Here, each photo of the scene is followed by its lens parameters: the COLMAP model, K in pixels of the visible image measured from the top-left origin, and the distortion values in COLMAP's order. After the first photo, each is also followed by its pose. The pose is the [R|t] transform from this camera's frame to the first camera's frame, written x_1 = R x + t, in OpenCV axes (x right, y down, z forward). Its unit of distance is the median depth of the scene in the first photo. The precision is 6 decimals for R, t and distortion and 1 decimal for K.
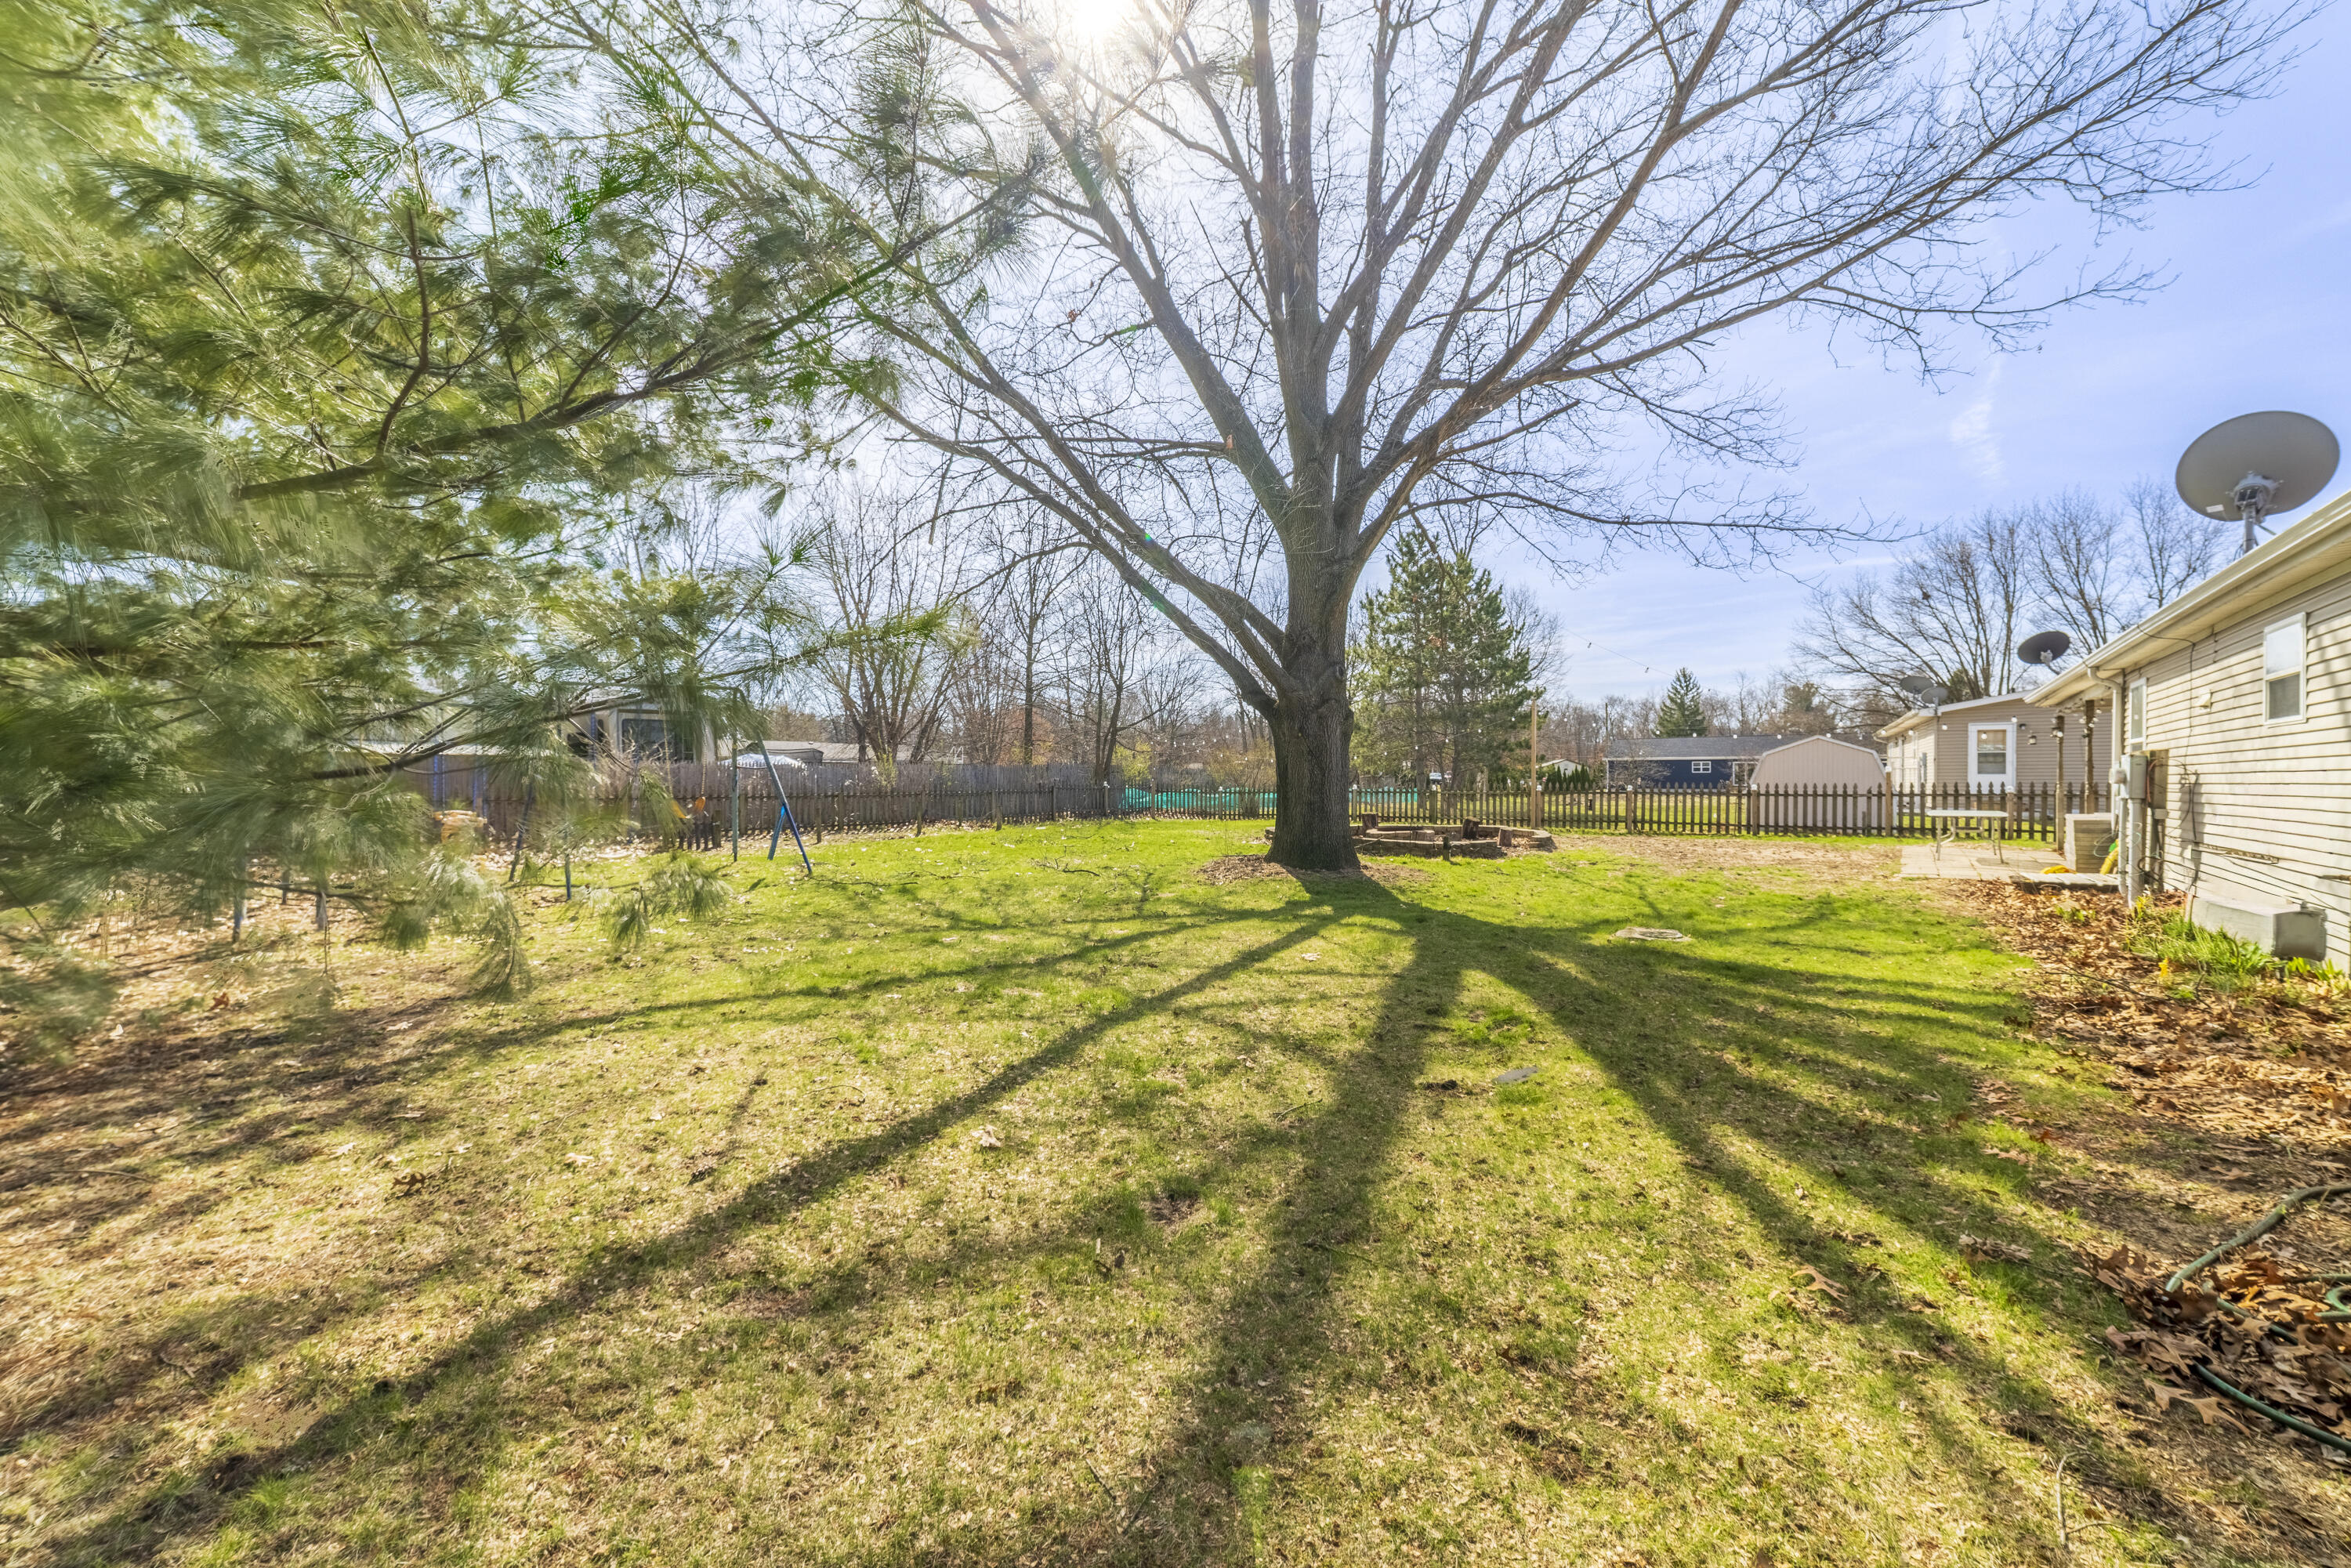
lens RADIAL K [[882.7, 0, 1174.1], [0, 882.7, 780.1], [0, 0, 1]] dist [0.000935, 0.000600]
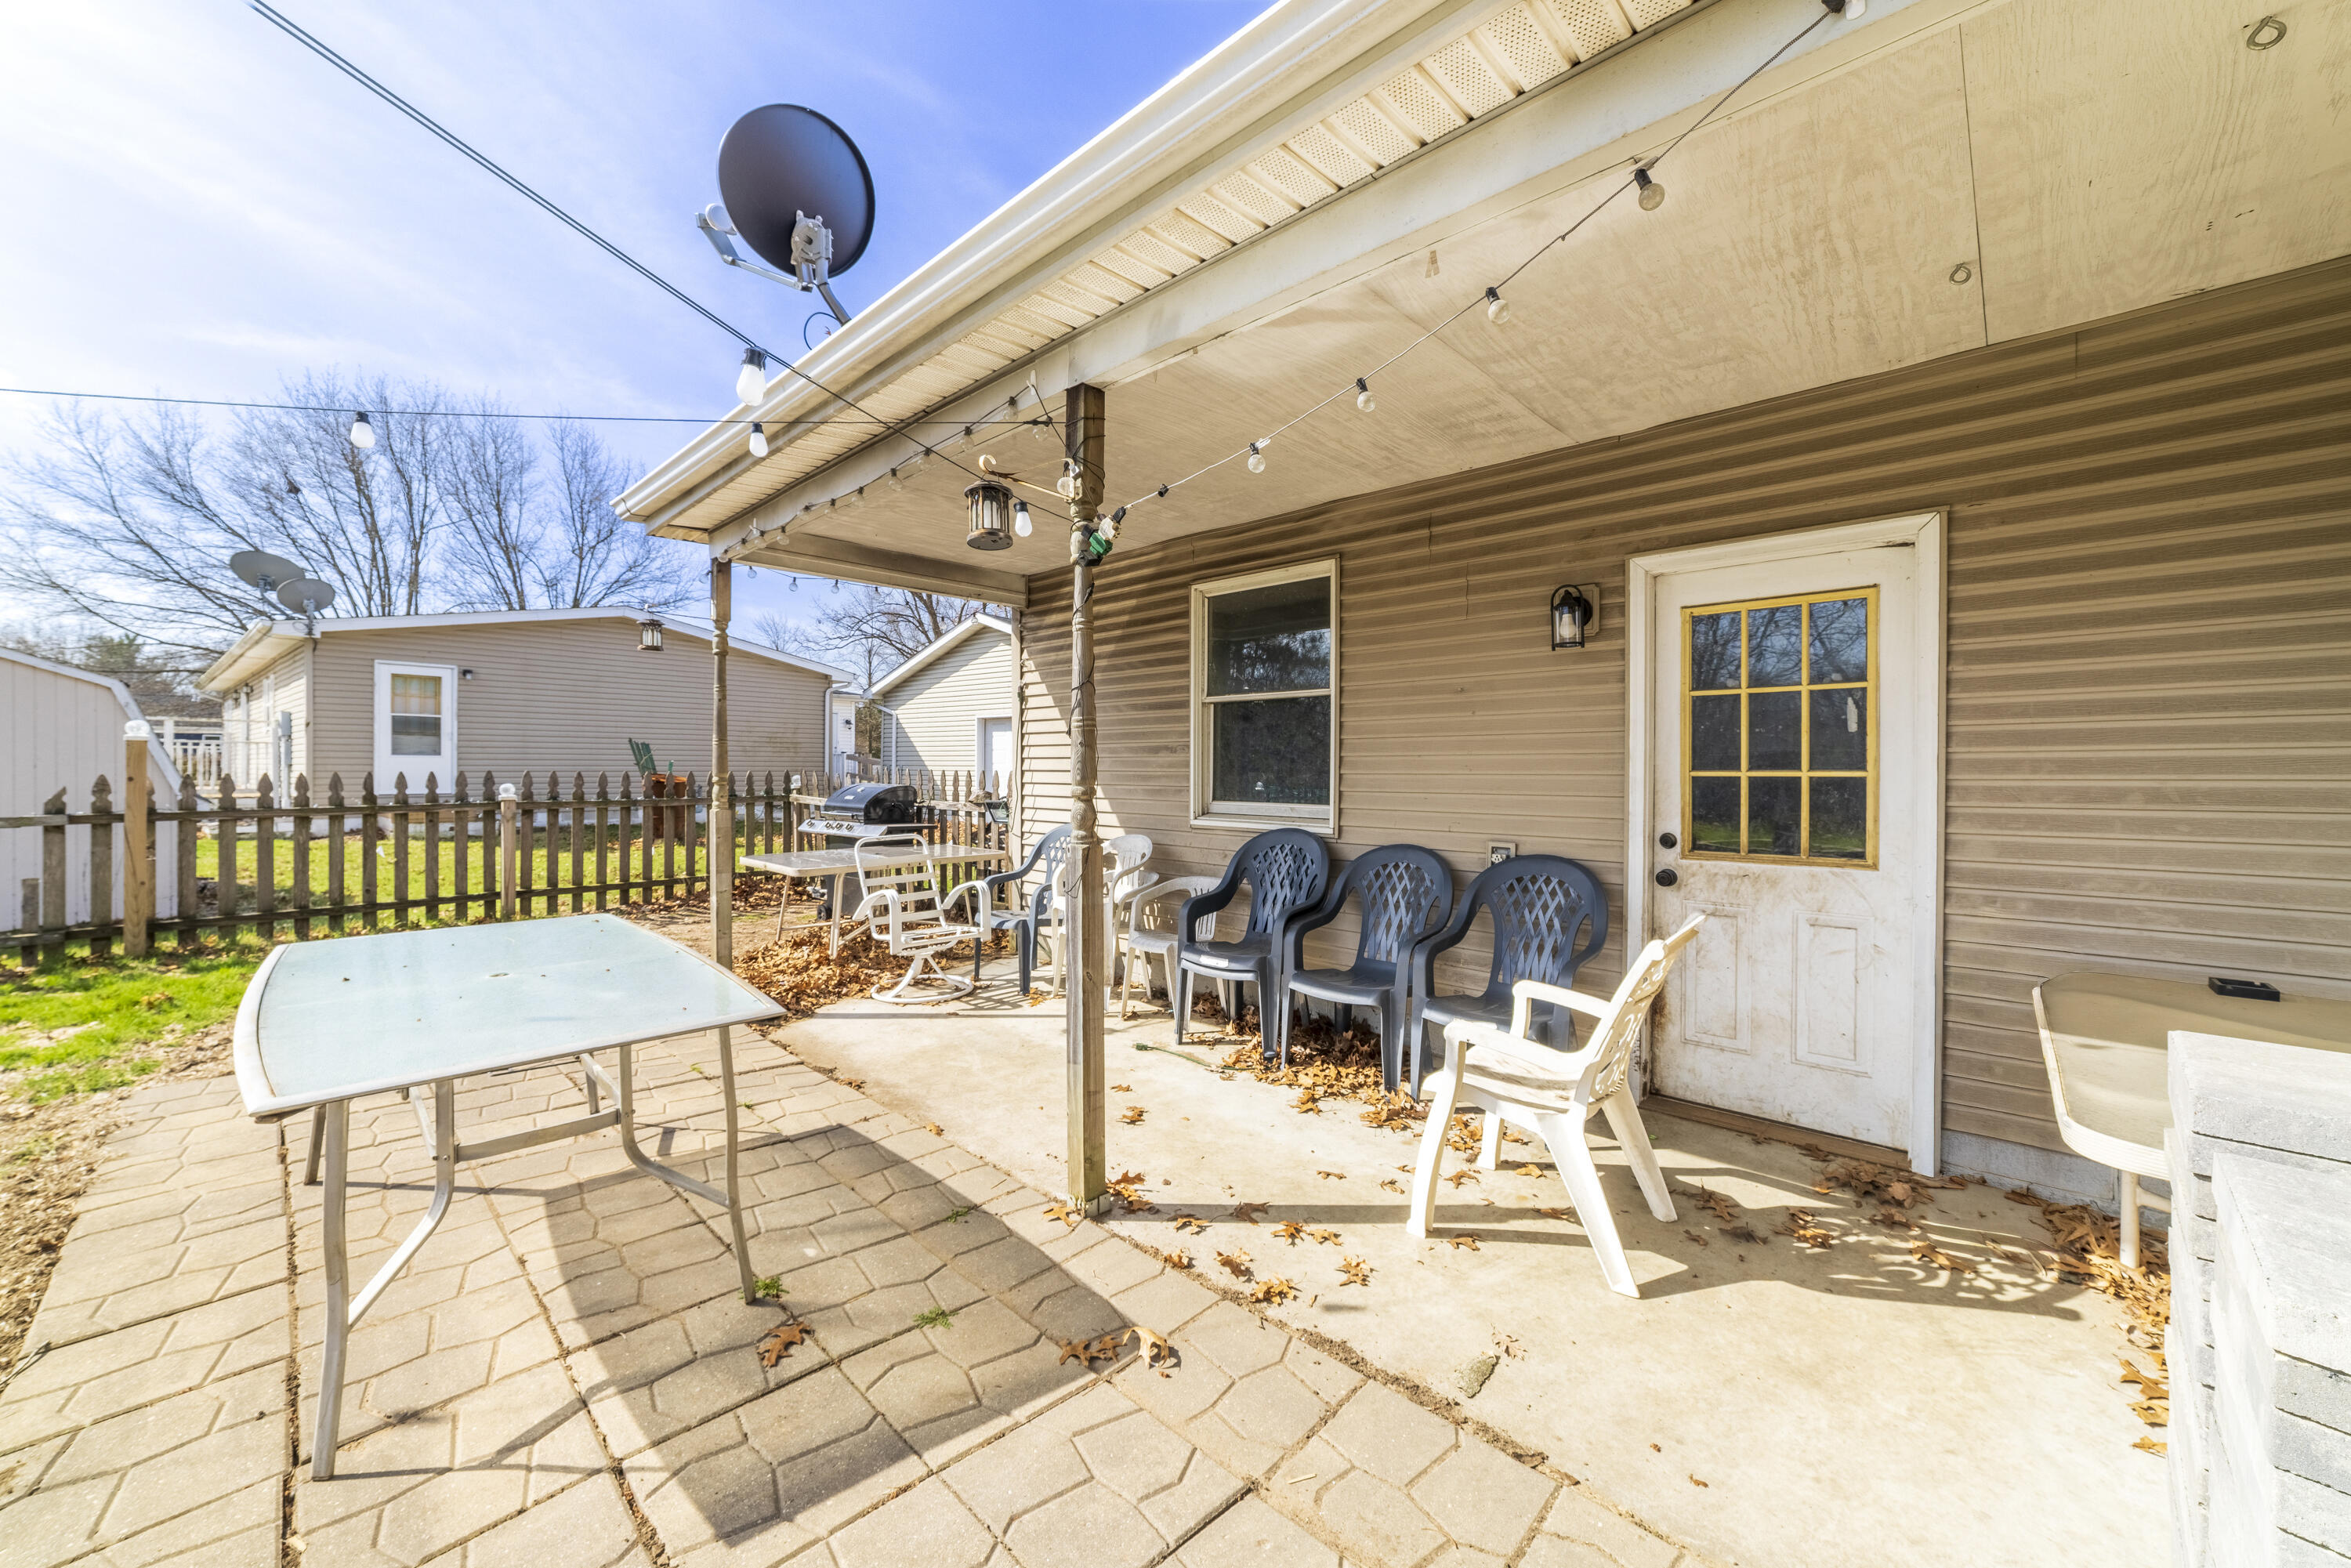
lens RADIAL K [[882.7, 0, 1174.1], [0, 882.7, 780.1], [0, 0, 1]] dist [0.000935, 0.000600]
pose [[0.085293, -0.011746, 0.996287, 1.003549], [-0.004926, 0.999913, 0.012211, -0.001517], [-0.996344, -0.005949, 0.085228, 1.162478]]
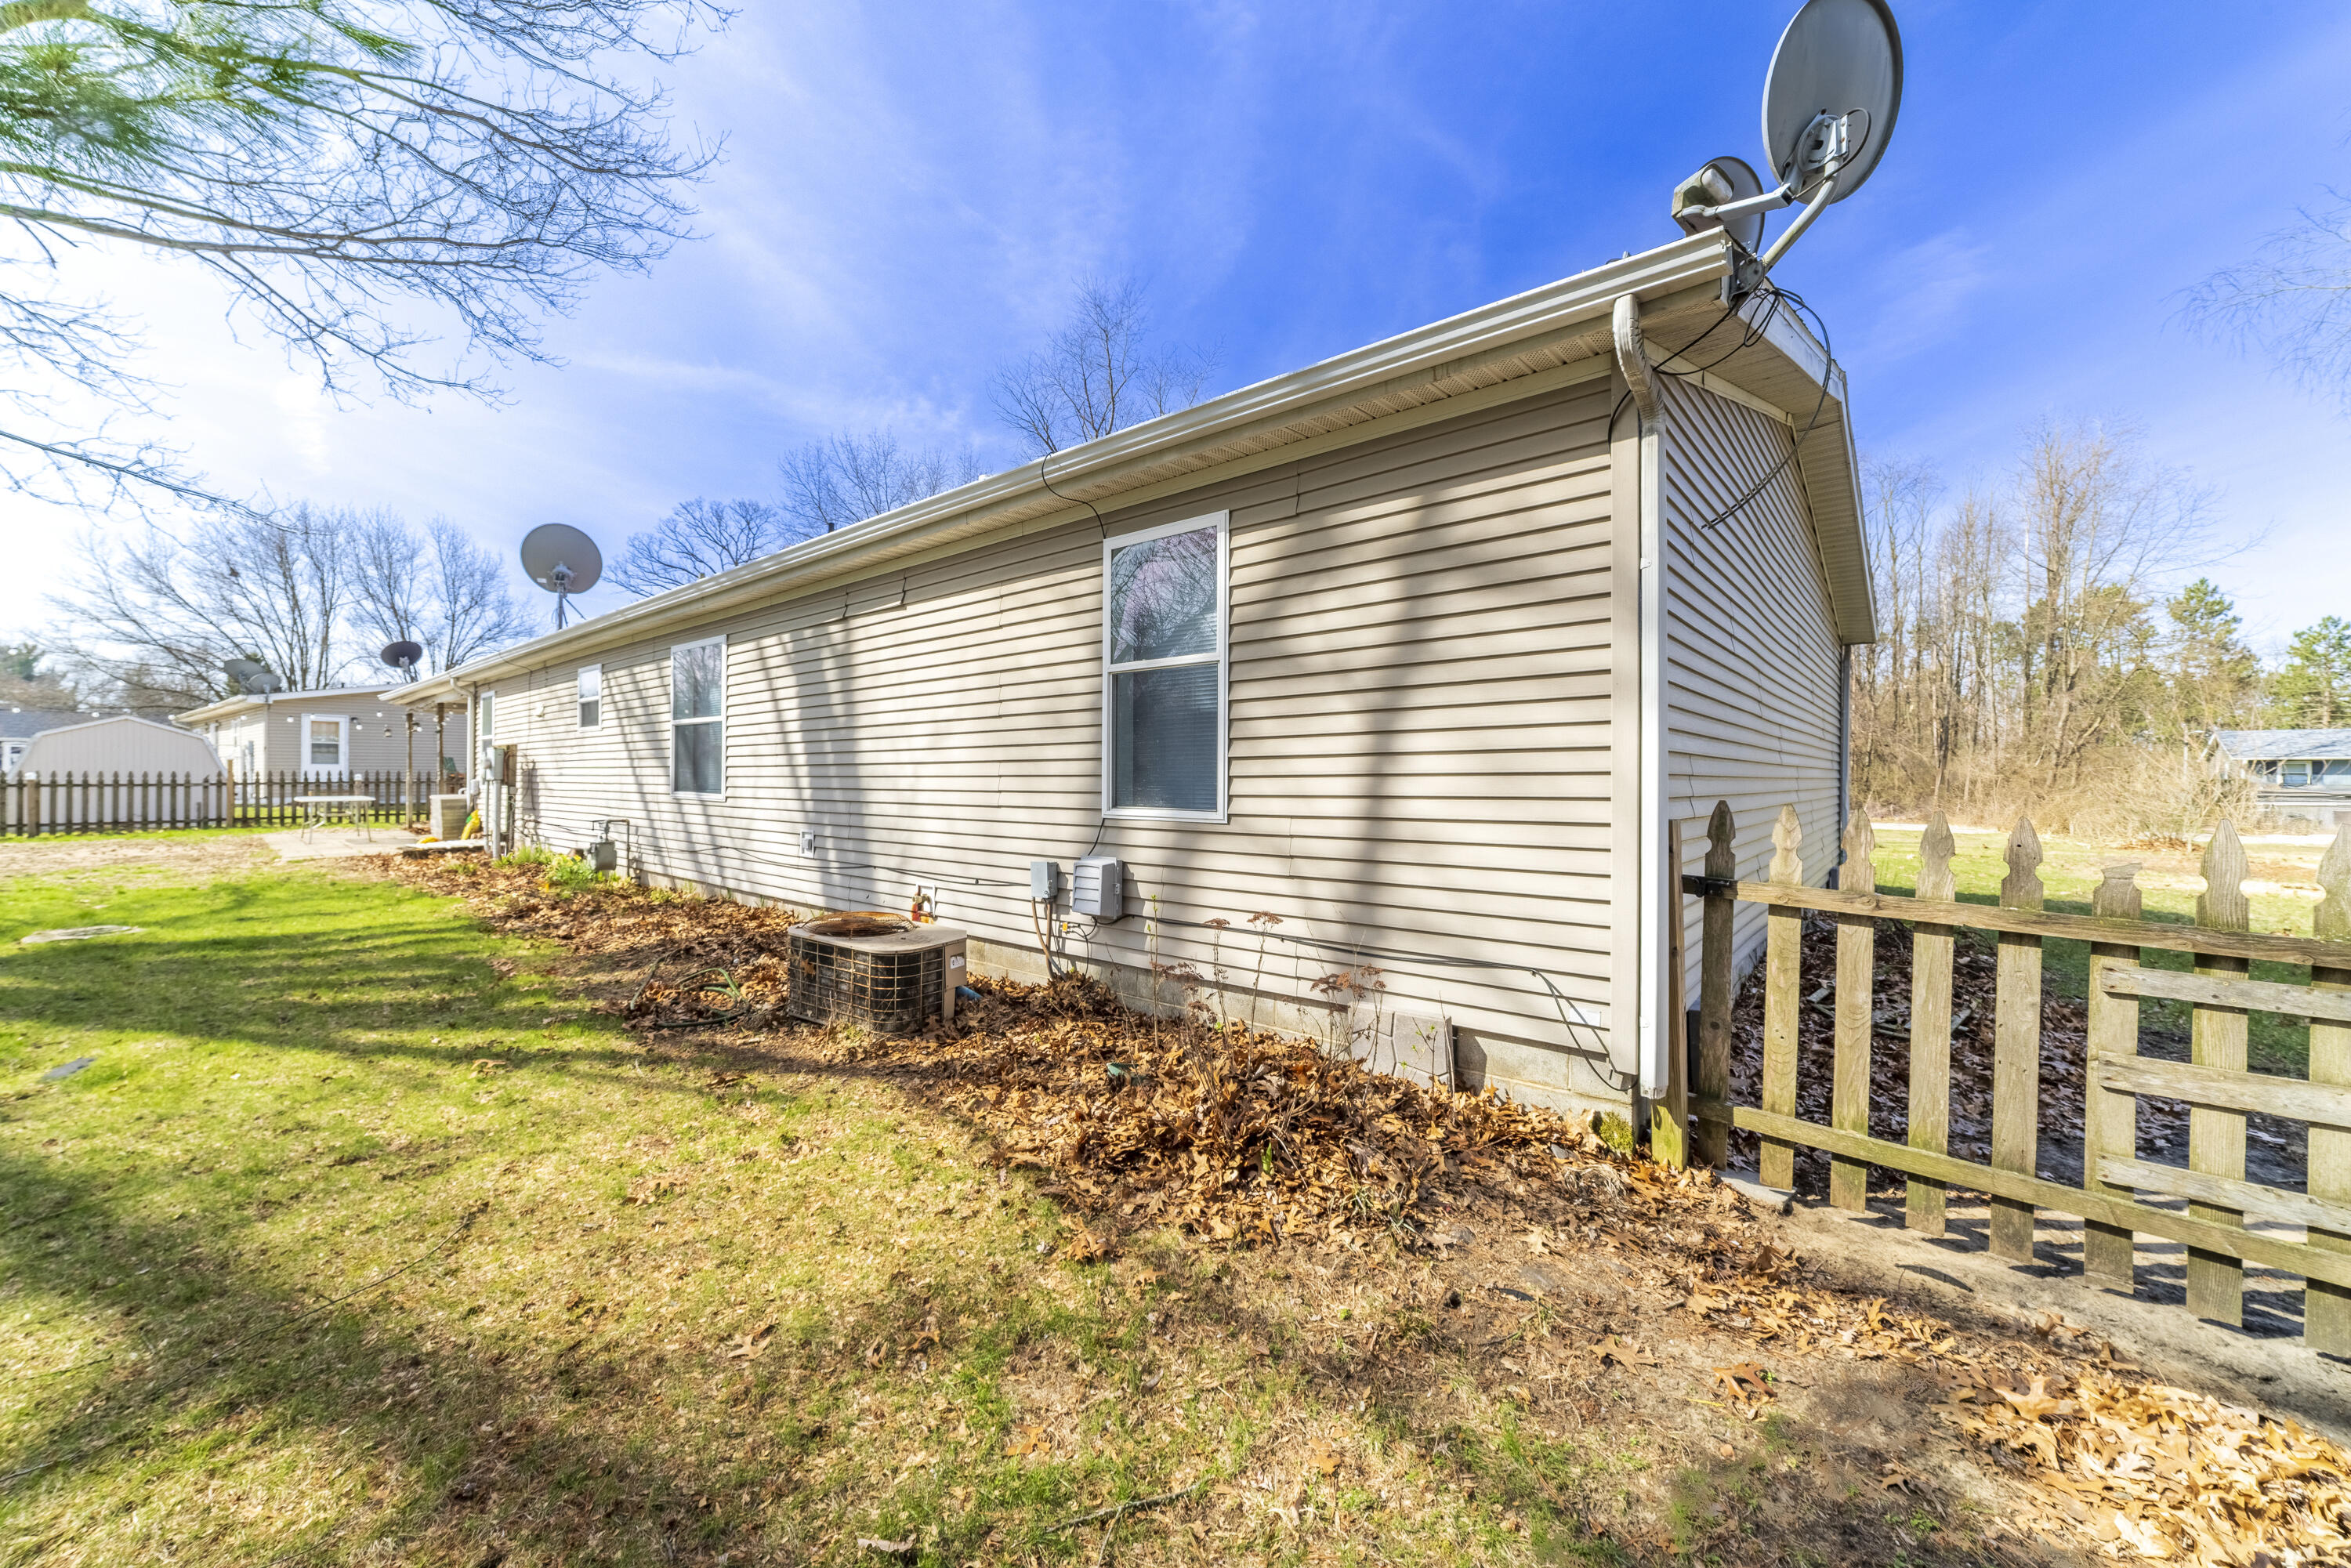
lens RADIAL K [[882.7, 0, 1174.1], [0, 882.7, 780.1], [0, 0, 1]] dist [0.000935, 0.000600]
pose [[0.030700, -0.003172, 0.999524, -0.196721], [-0.004532, 0.999984, 0.003313, 0.010018], [-0.999518, -0.004632, 0.030685, -0.068509]]
